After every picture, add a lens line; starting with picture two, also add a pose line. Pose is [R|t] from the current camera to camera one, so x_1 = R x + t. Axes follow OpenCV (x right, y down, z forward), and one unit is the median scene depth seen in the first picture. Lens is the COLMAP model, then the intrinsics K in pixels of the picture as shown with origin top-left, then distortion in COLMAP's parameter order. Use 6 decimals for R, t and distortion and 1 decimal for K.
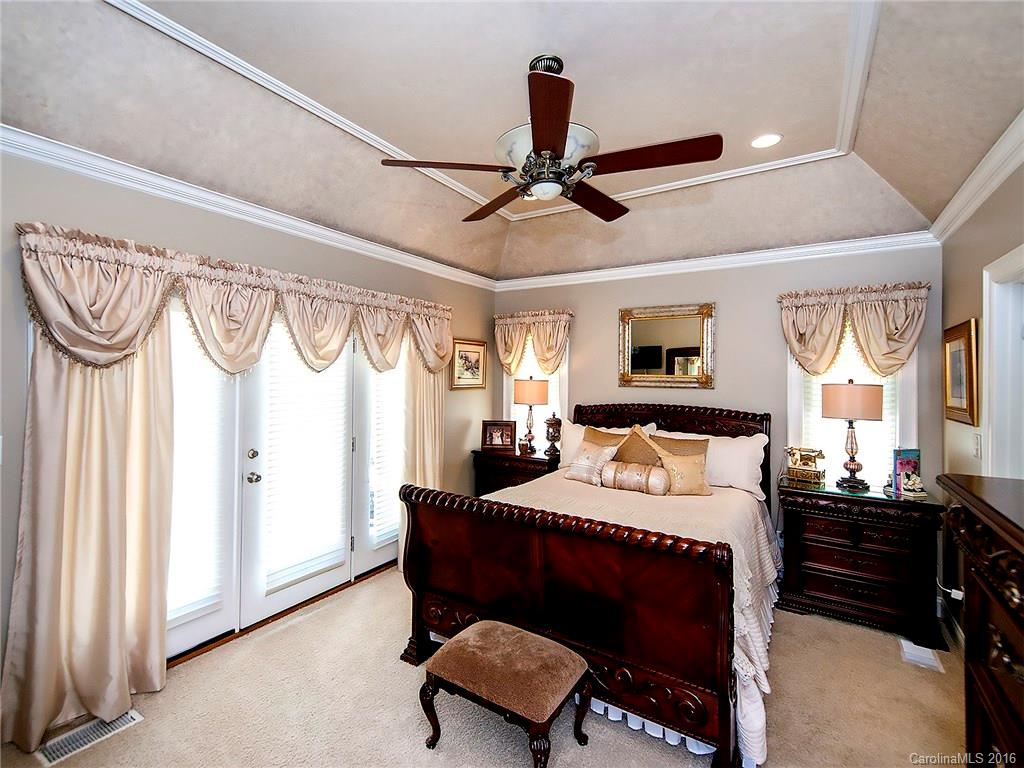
lens RADIAL K [[466.6, 0, 512.0], [0, 466.6, 384.0], [0, 0, 1]] dist [0.000544, 0.000132]
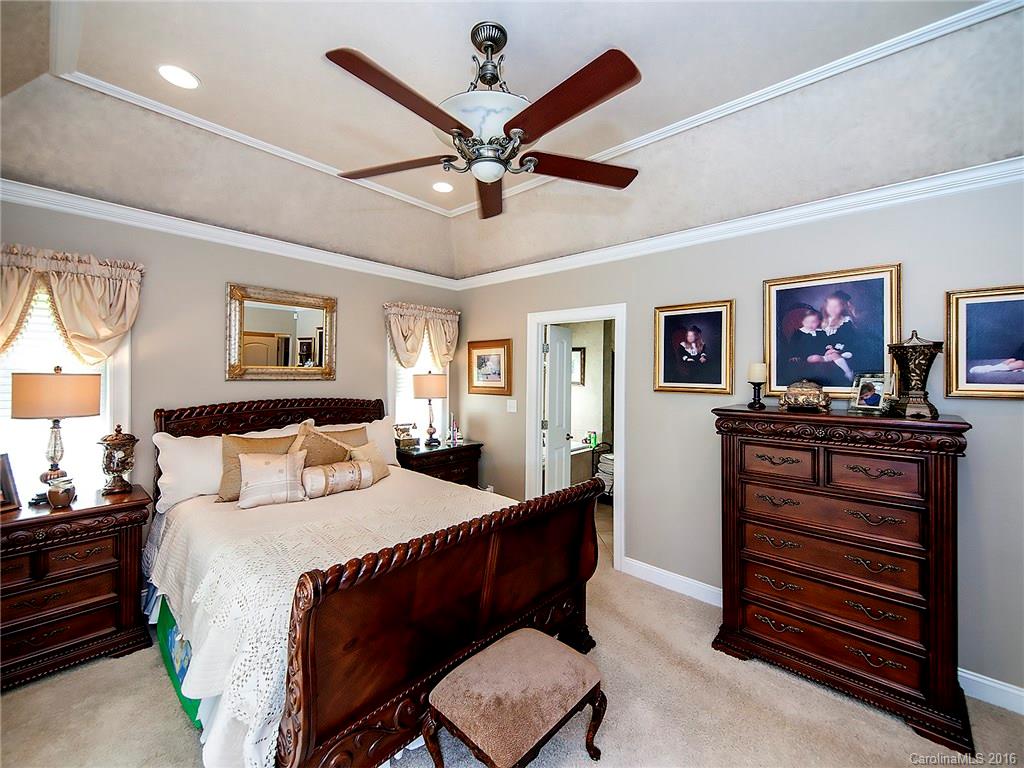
lens RADIAL K [[421.6, 0, 511.4], [0, 421.6, 374.9], [0, 0, 1]] dist [0.000569, -0.000137]
pose [[0.172341, -0.010334, 0.984983, -0.420534], [0.018065, 0.999810, 0.007329, -0.000671], [-0.984872, 0.016531, 0.172495, 0.438987]]
